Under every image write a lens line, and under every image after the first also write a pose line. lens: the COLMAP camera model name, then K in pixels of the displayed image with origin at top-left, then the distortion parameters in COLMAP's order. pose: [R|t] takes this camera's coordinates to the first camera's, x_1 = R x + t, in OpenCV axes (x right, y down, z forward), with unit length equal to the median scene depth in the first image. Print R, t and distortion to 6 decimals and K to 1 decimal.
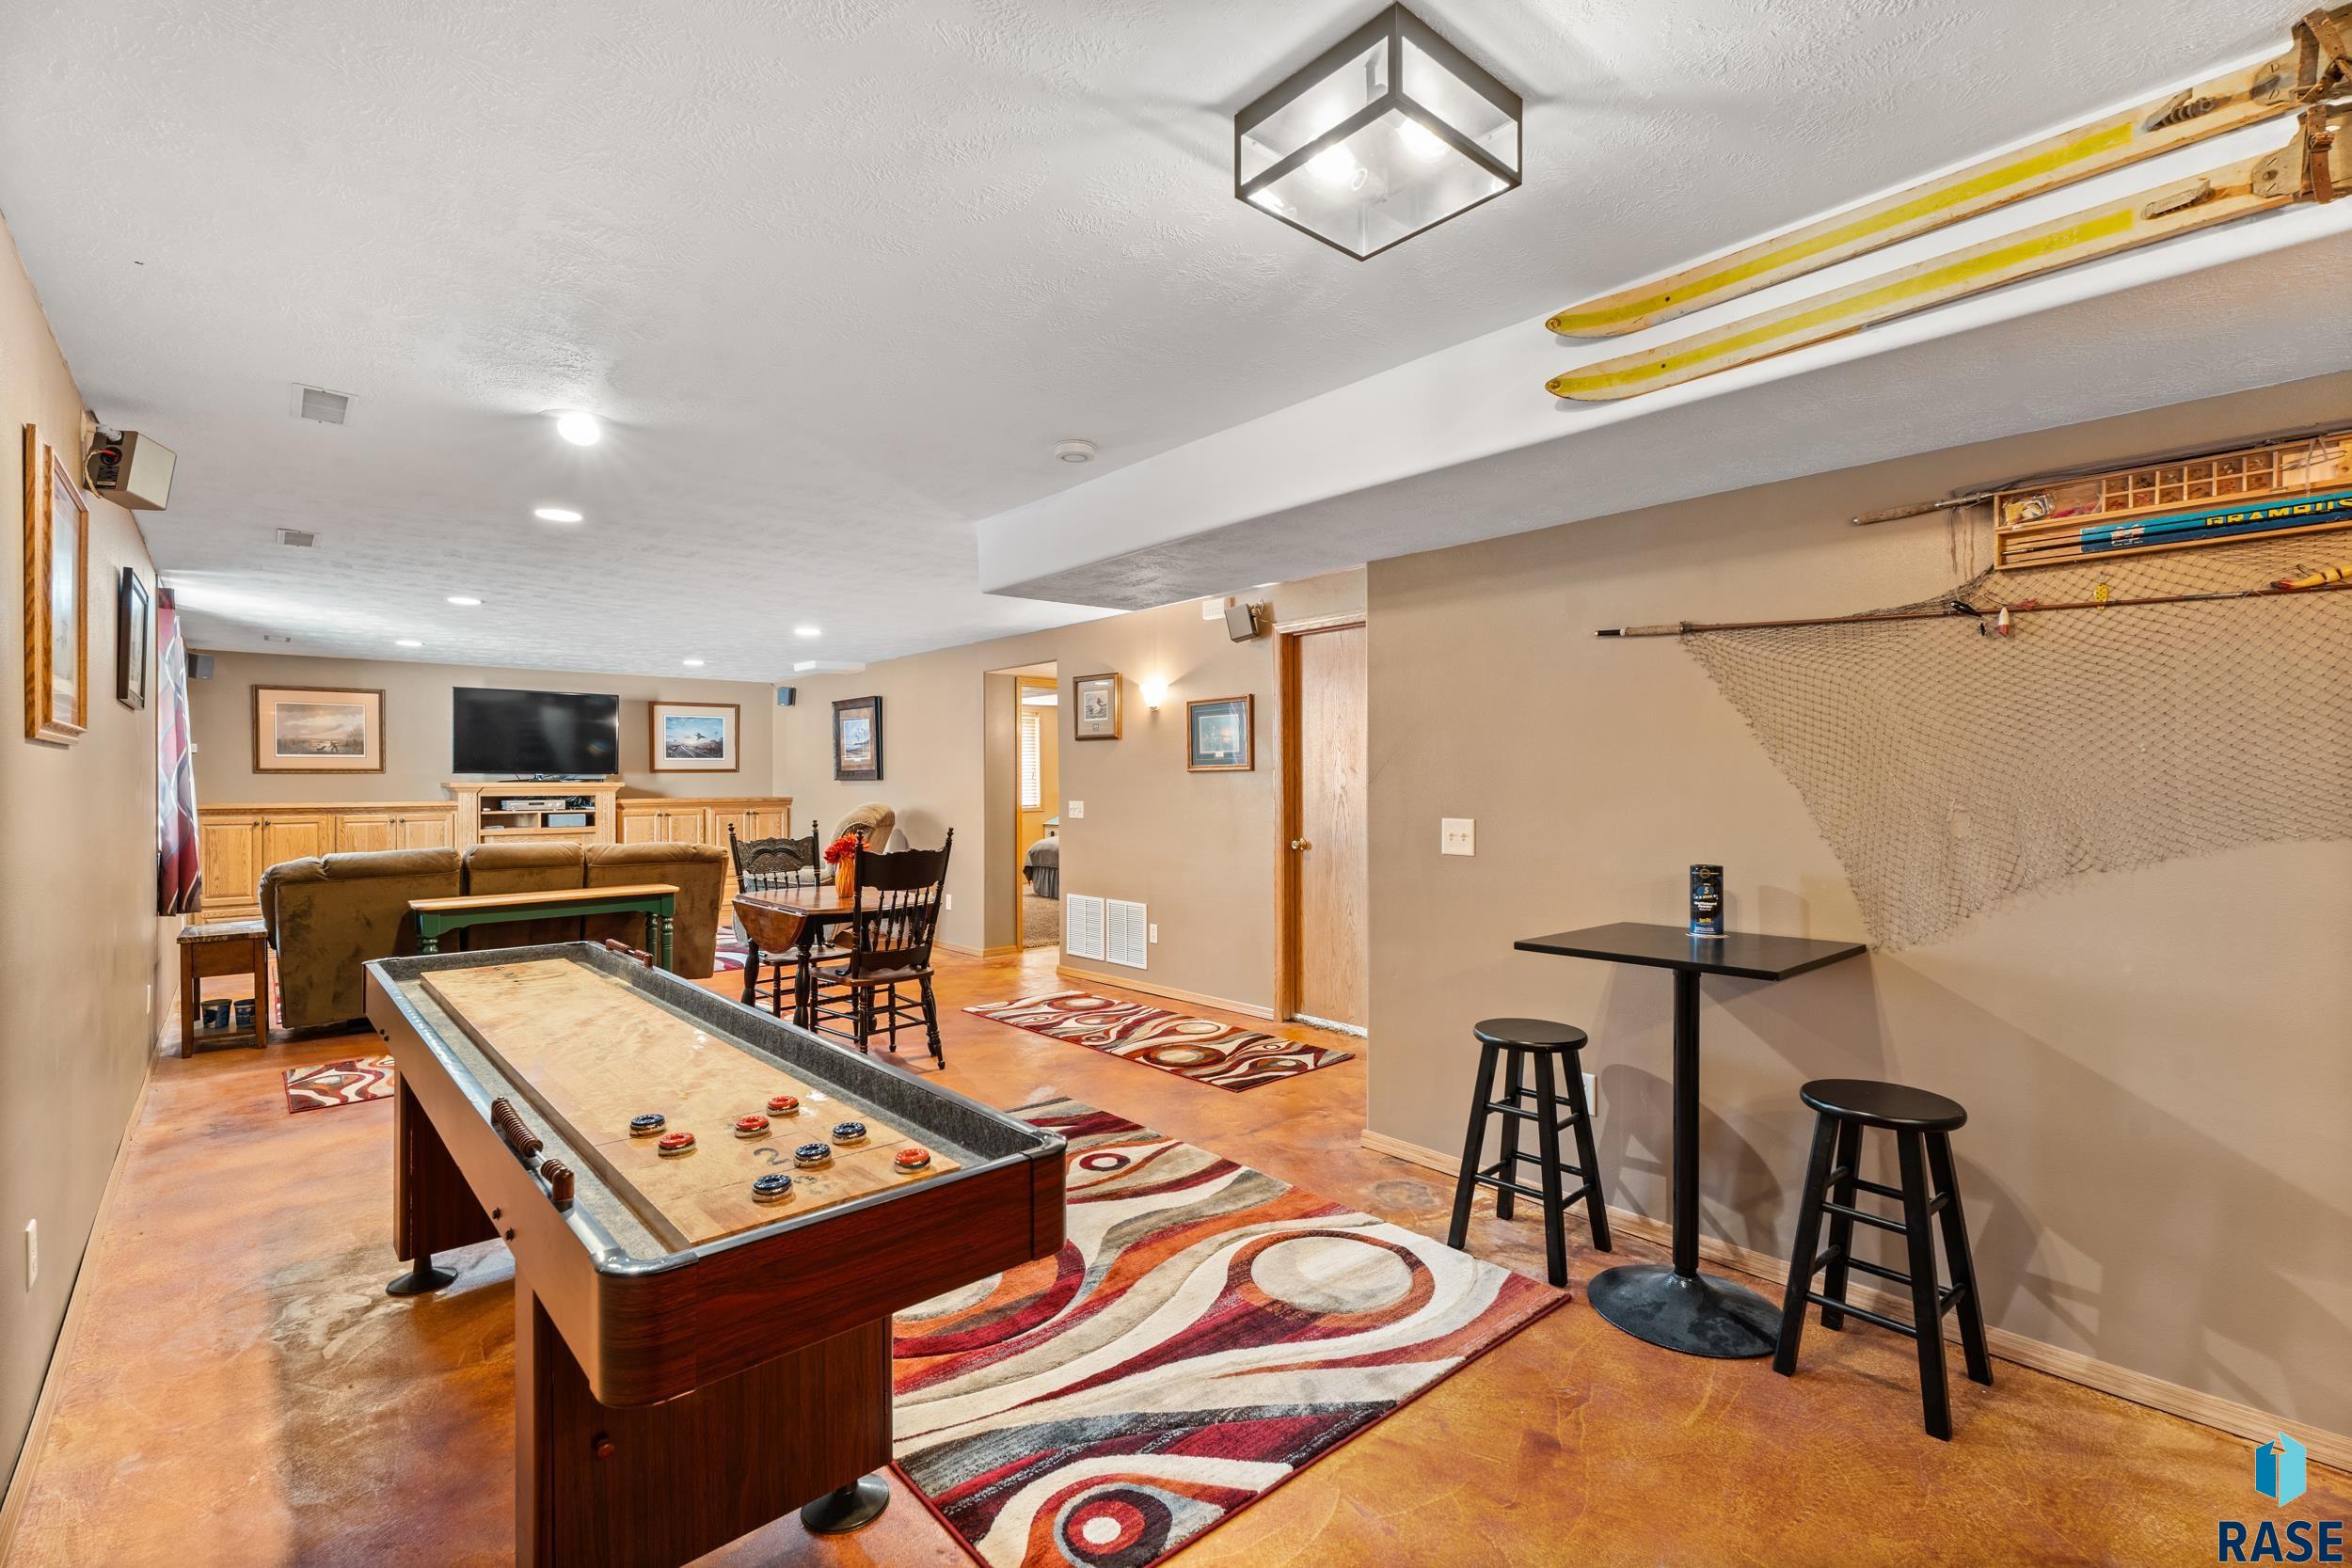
lens RADIAL K [[1050.9, 0, 1174.3], [0, 1050.9, 778.9], [0, 0, 1]] dist [0.000930, -0.000046]
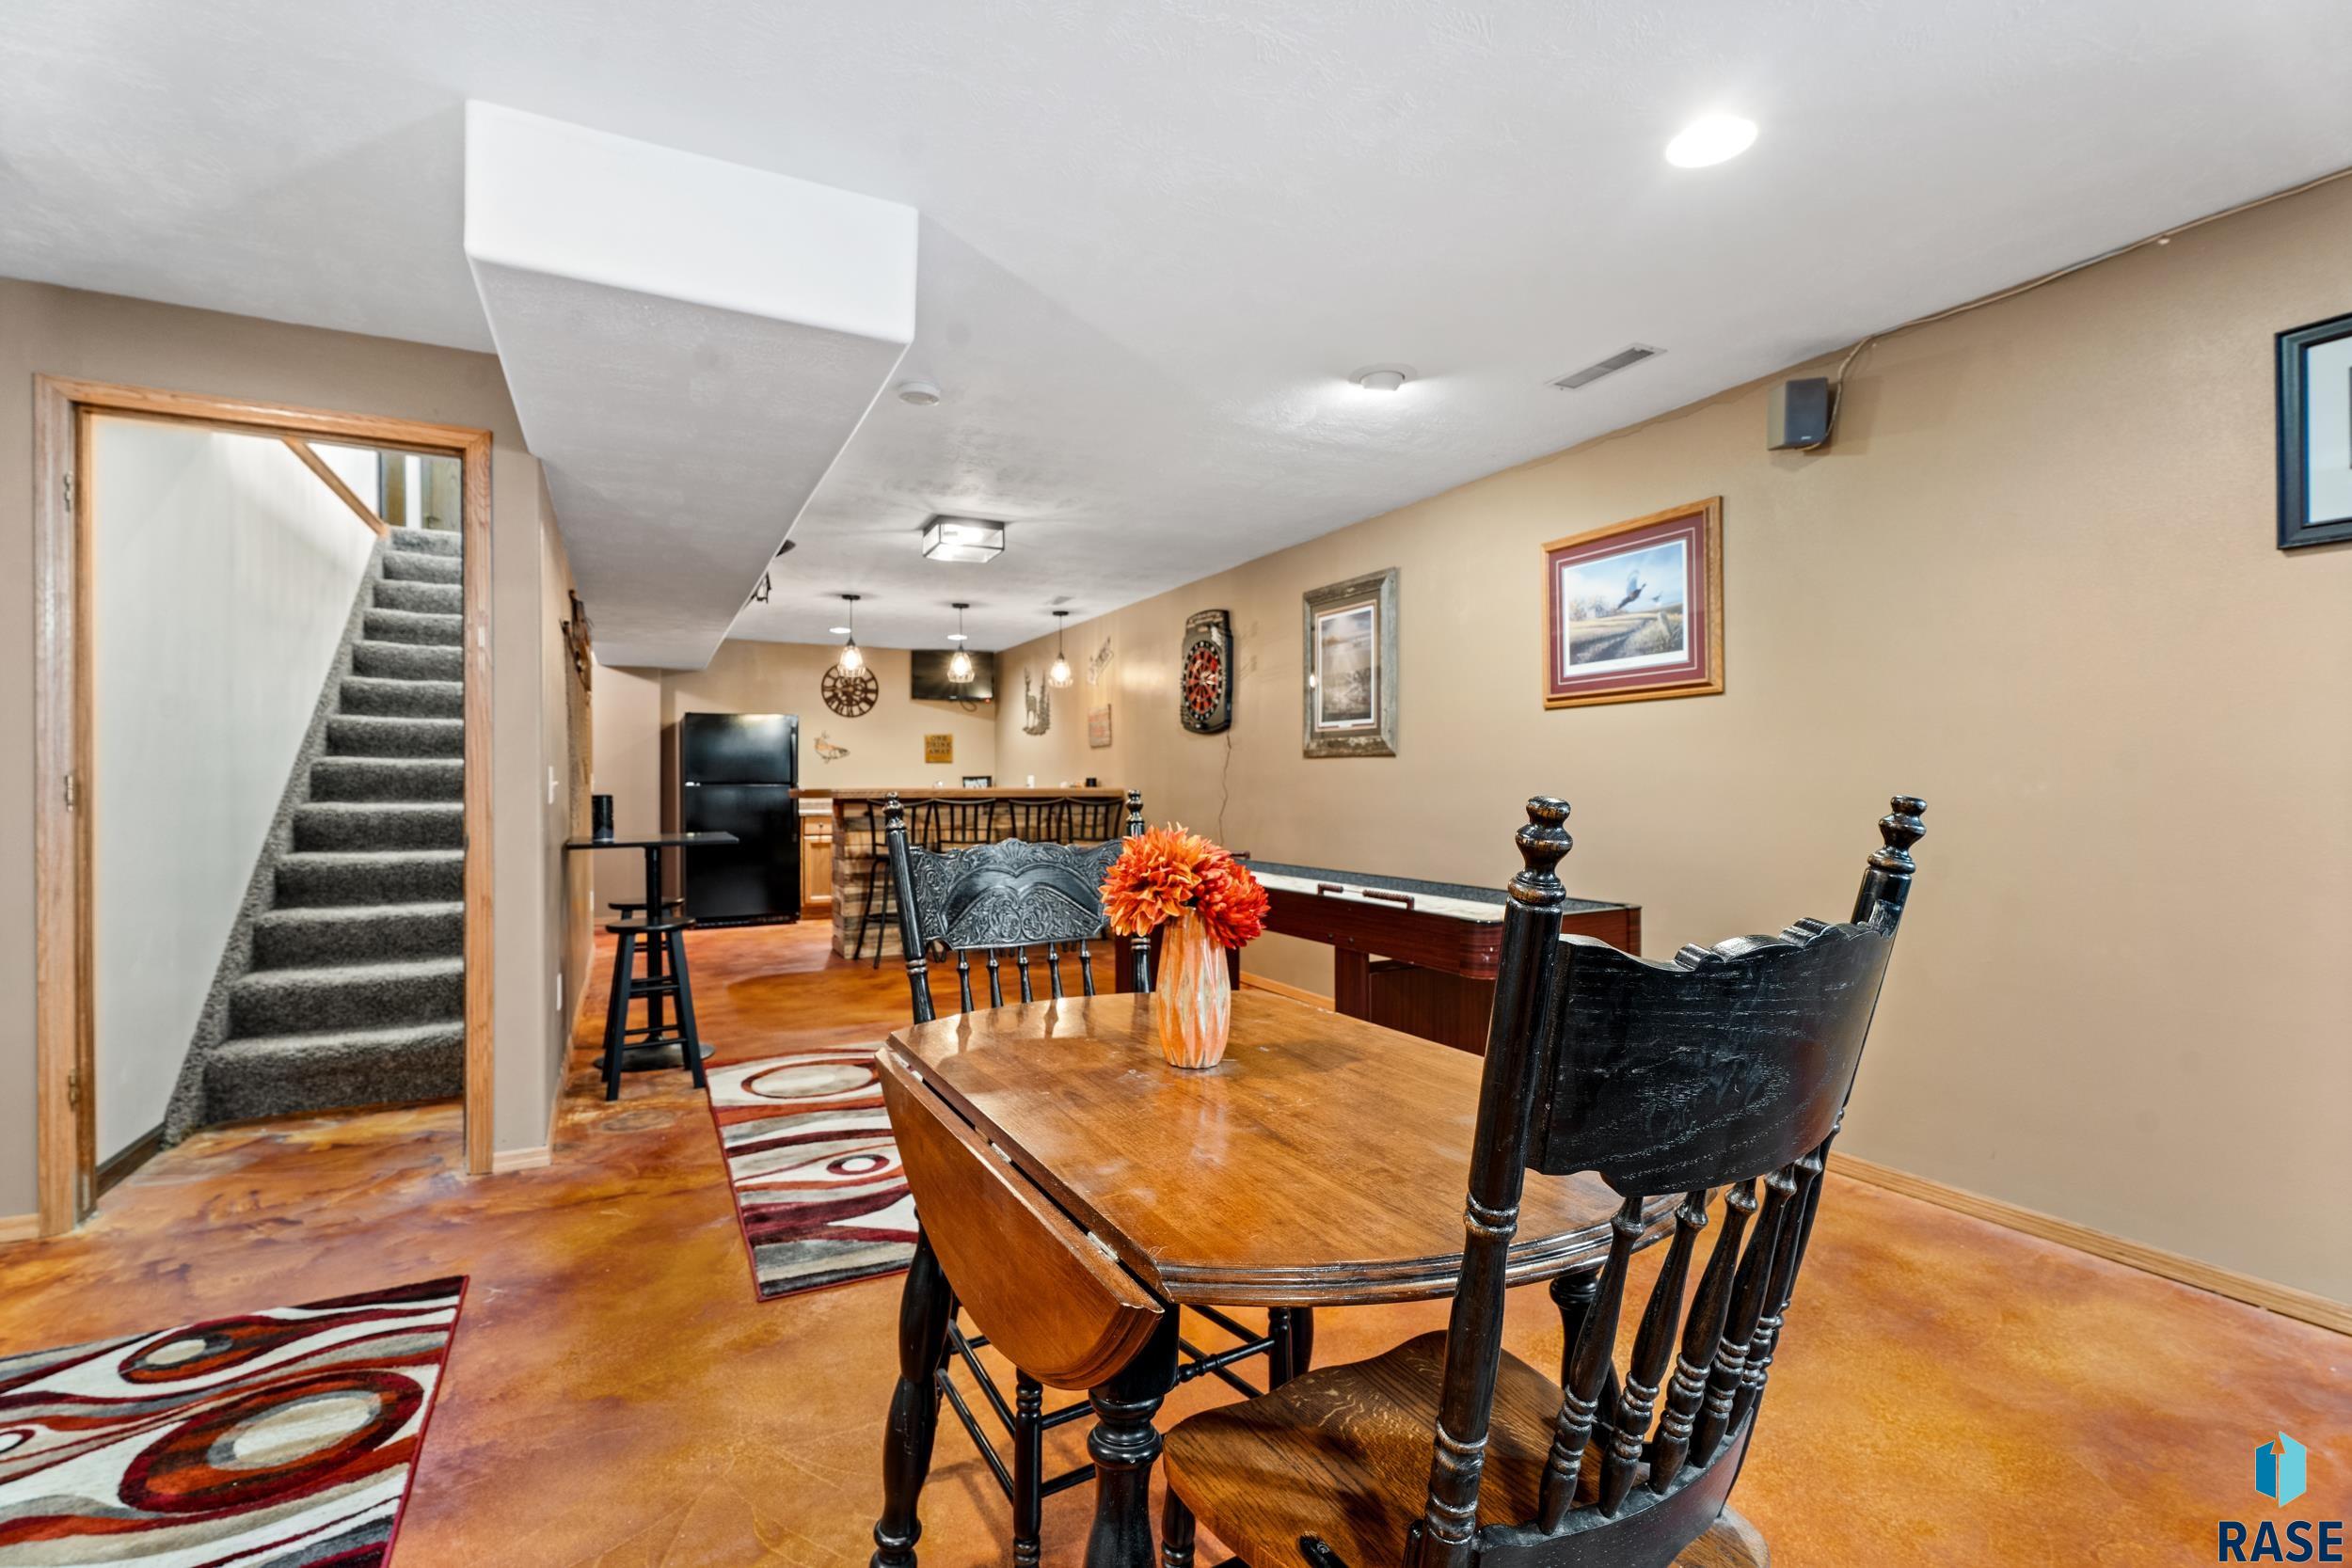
lens RADIAL K [[1050.9, 0, 1175.2], [0, 1050.9, 782.2], [0, 0, 1]] dist [0.000930, -0.000046]
pose [[-0.970819, 0.009902, 0.239610, -0.497772], [0.009266, 0.999950, -0.003778, 0.055409], [-0.239635, -0.001447, -0.970862, 1.677698]]
